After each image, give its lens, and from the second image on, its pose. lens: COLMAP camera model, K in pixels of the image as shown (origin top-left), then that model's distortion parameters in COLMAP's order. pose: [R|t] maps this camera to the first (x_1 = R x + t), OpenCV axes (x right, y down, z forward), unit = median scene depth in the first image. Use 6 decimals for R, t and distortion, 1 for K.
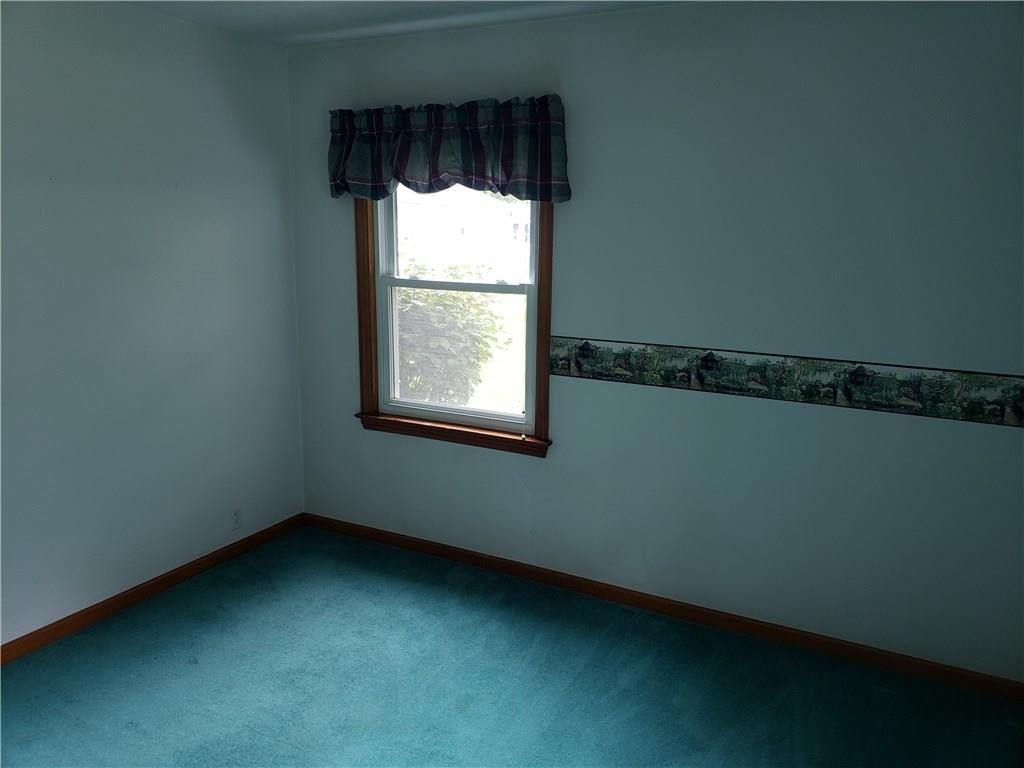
lens RADIAL K [[815.5, 0, 509.8], [0, 815.5, 382.8], [0, 0, 1]] dist [0.030513, -0.027912]
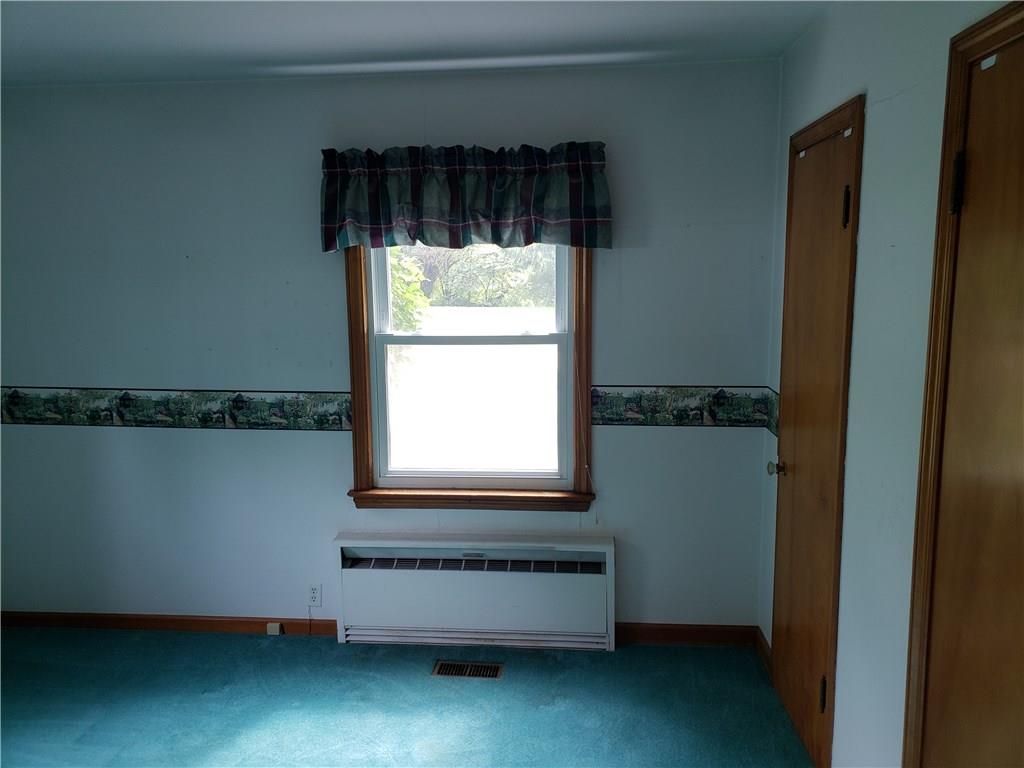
lens RADIAL K [[753.9, 0, 511.3], [0, 753.9, 386.2], [0, 0, 1]] dist [-0.072046, -0.000991]
pose [[0.913476, -0.080340, 0.398883, -0.373057], [0.096301, 0.995149, -0.020103, -0.045729], [-0.395333, 0.056777, 0.916781, 0.203978]]
